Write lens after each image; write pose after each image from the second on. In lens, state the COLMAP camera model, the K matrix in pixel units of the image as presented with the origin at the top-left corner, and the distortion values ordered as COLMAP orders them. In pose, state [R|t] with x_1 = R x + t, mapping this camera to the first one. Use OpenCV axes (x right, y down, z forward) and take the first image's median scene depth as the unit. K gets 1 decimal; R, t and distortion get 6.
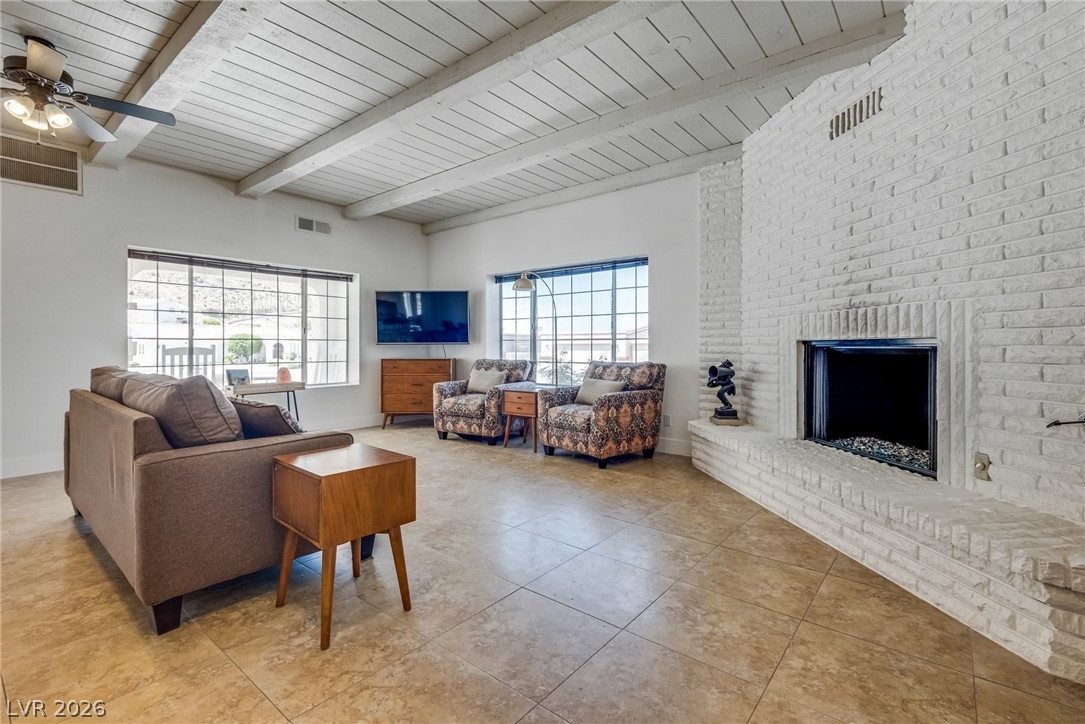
lens RADIAL K [[495.4, 0, 537.8], [0, 495.4, 348.4], [0, 0, 1]] dist [0.000592, -0.000048]
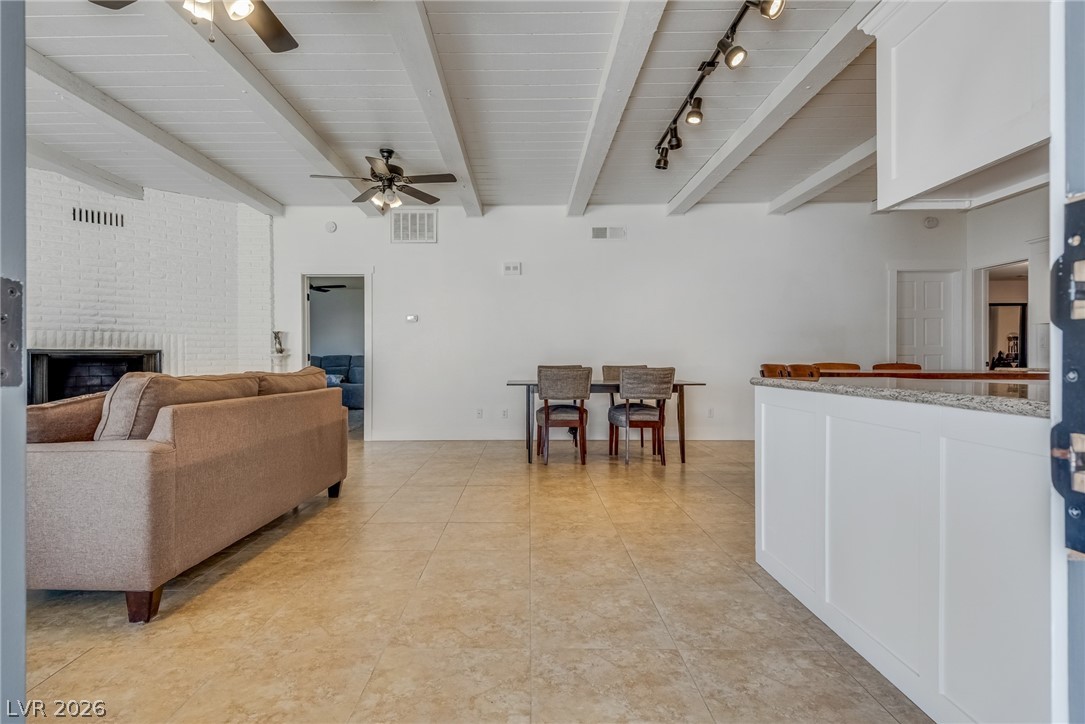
lens RADIAL K [[567.2, 0, 537.4], [0, 567.2, 358.2], [0, 0, 1]] dist [-0.000280, -0.001018]
pose [[-0.645273, -0.001752, 0.763950, -2.588377], [0.004239, 0.999974, 0.005873, 0.008629], [-0.763940, 0.007028, -0.645249, 1.590432]]
